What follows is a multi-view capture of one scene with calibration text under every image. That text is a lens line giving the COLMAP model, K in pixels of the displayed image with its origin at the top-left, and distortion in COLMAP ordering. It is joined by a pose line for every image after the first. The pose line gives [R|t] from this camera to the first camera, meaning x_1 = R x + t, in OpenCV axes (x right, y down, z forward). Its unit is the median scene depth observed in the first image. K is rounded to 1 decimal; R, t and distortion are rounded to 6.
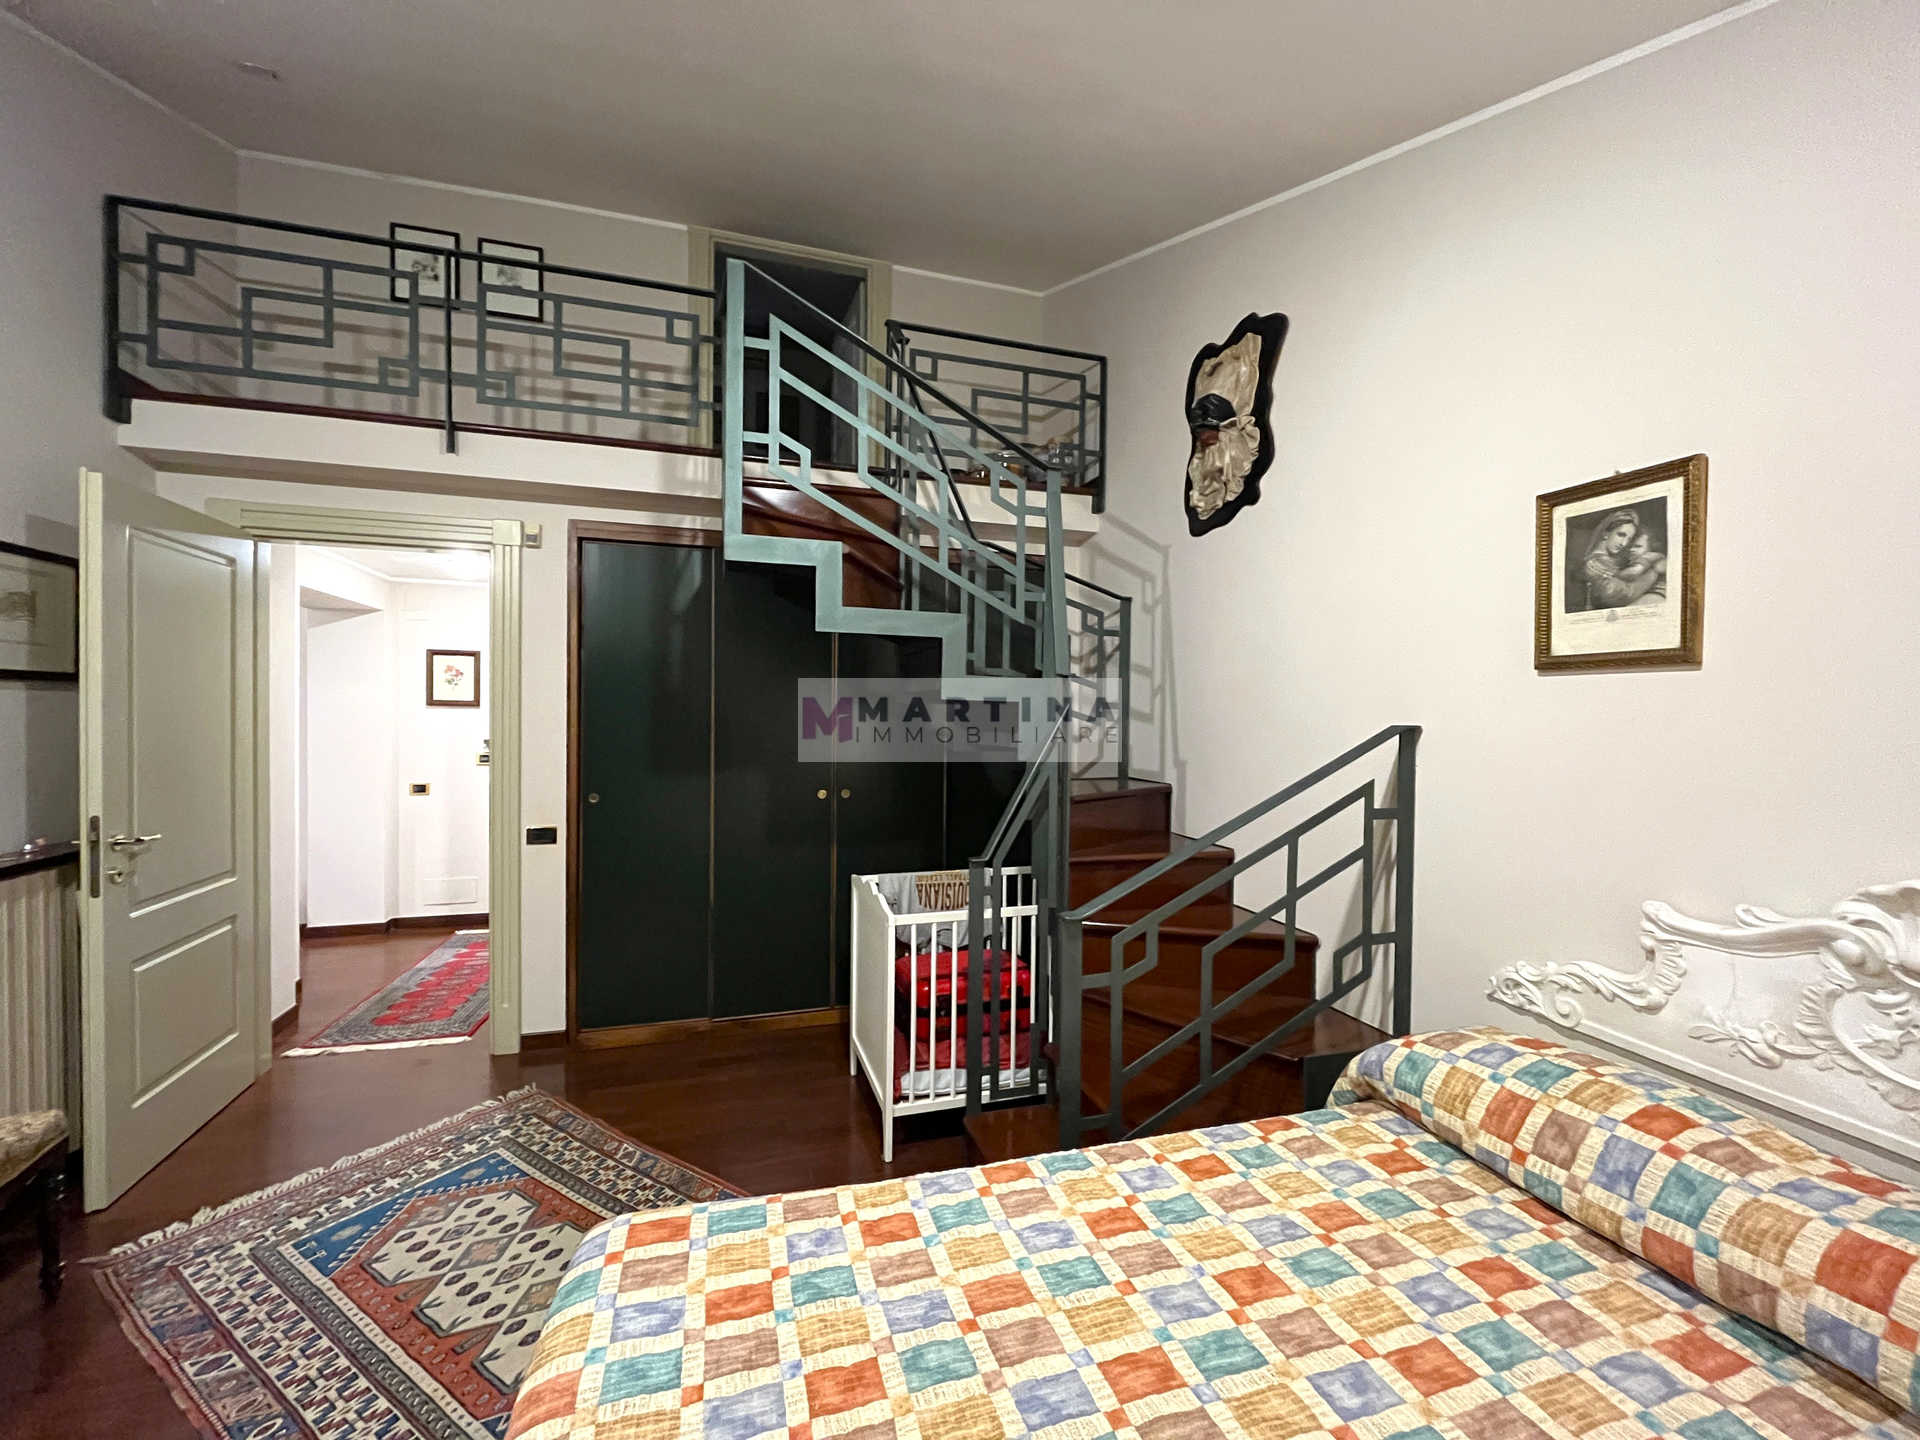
lens RADIAL K [[775.9, 0, 963.0], [0, 775.9, 721.8], [0, 0, 1]] dist [-0.002727, -0.000217]
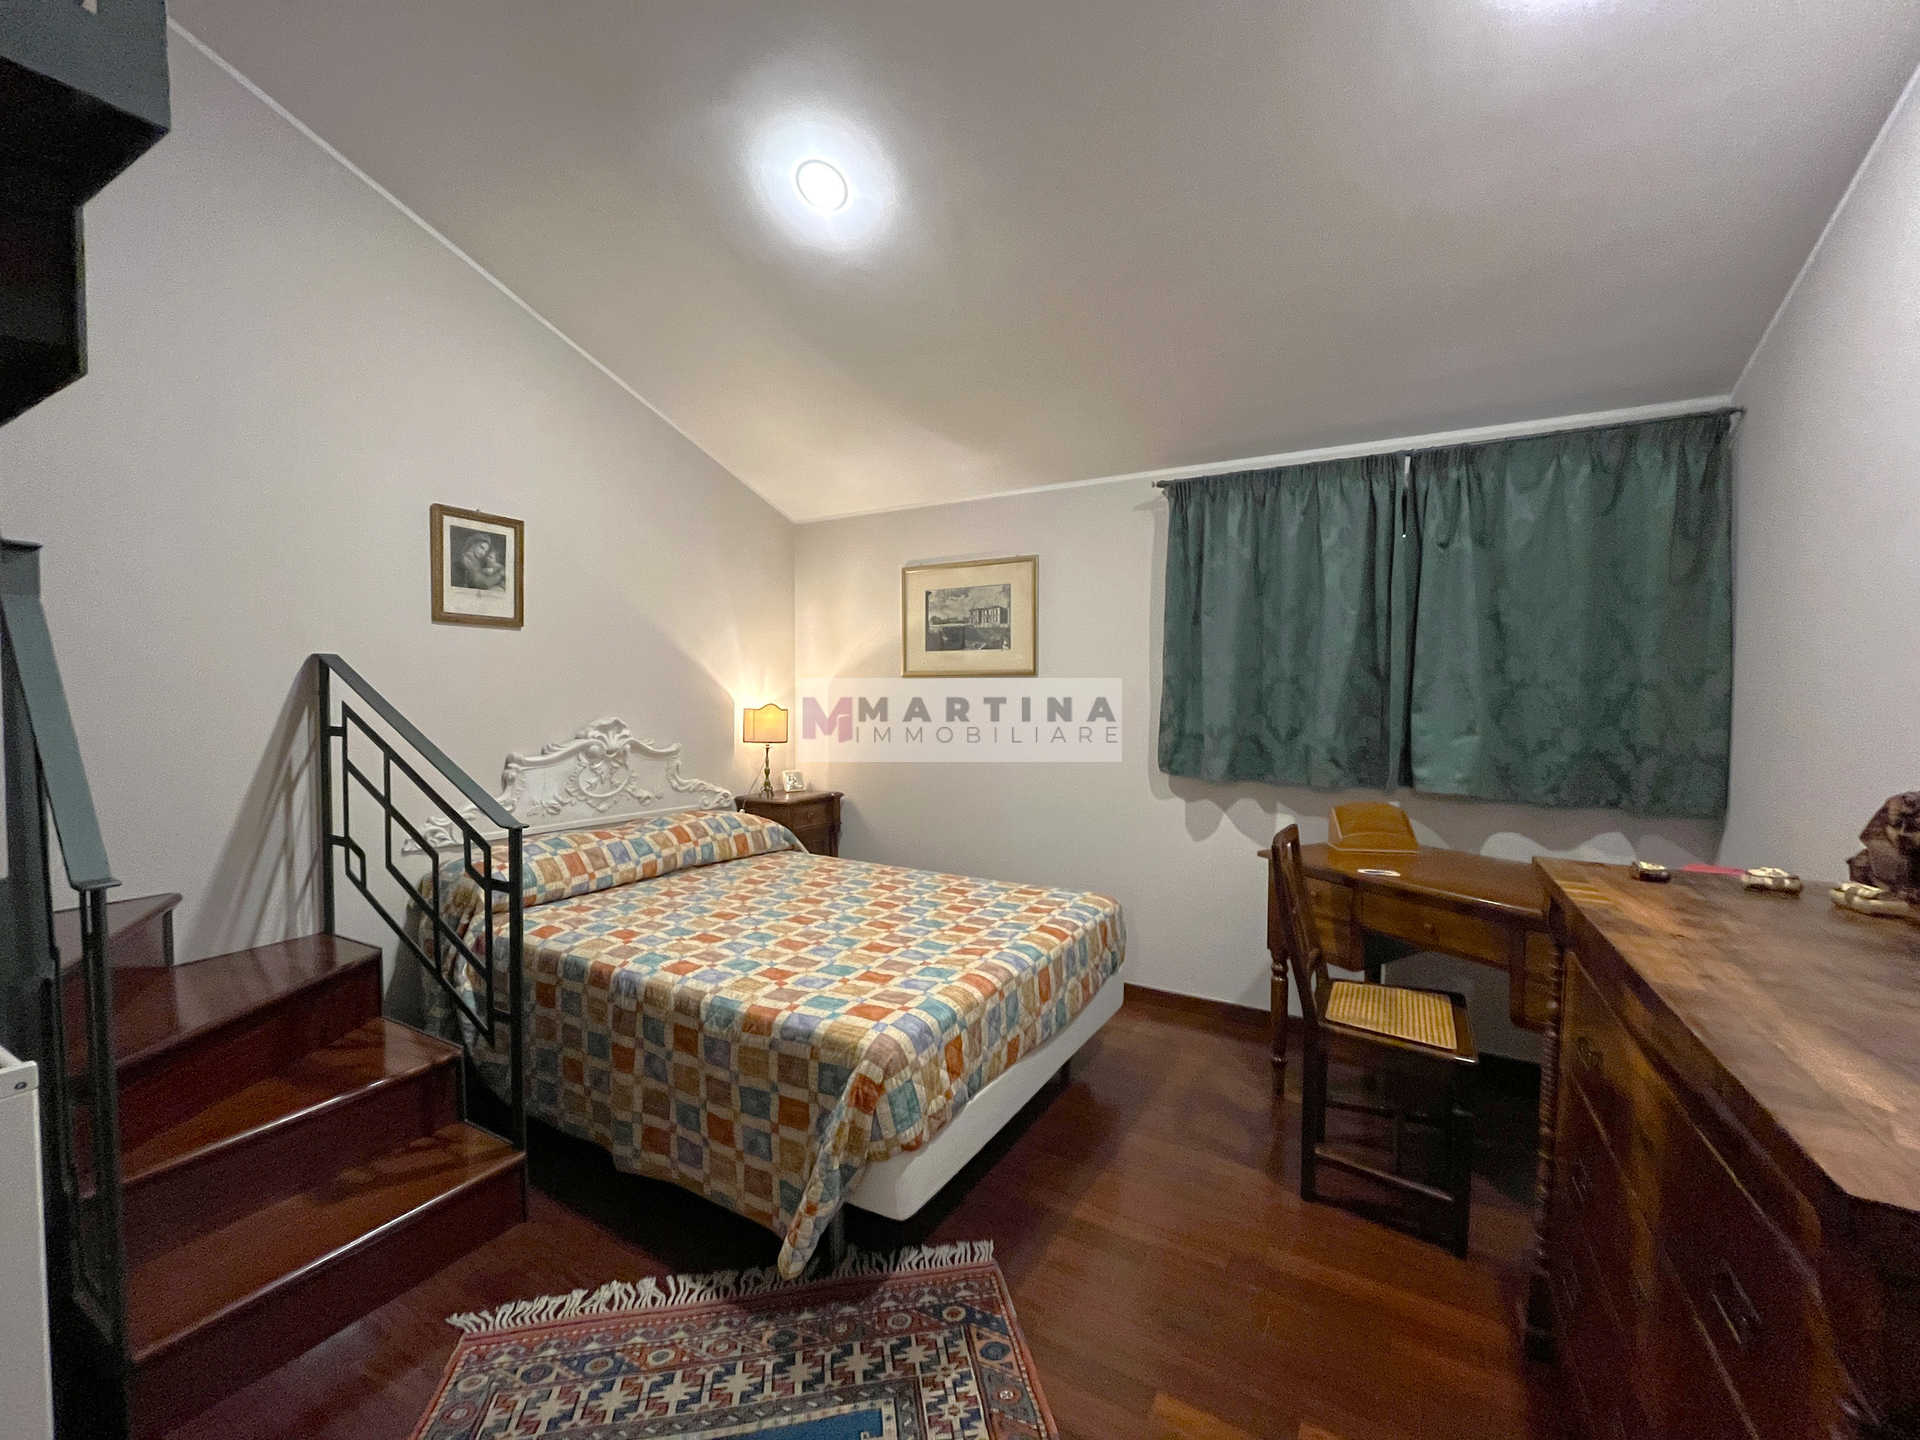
lens RADIAL K [[775.9, 0, 963.0], [0, 775.9, 721.8], [0, 0, 1]] dist [-0.002727, -0.000217]
pose [[-0.673896, -0.037342, 0.737882, -1.223551], [0.008026, 0.998293, 0.057851, 0.057750], [-0.738782, 0.044908, -0.672446, 1.455446]]
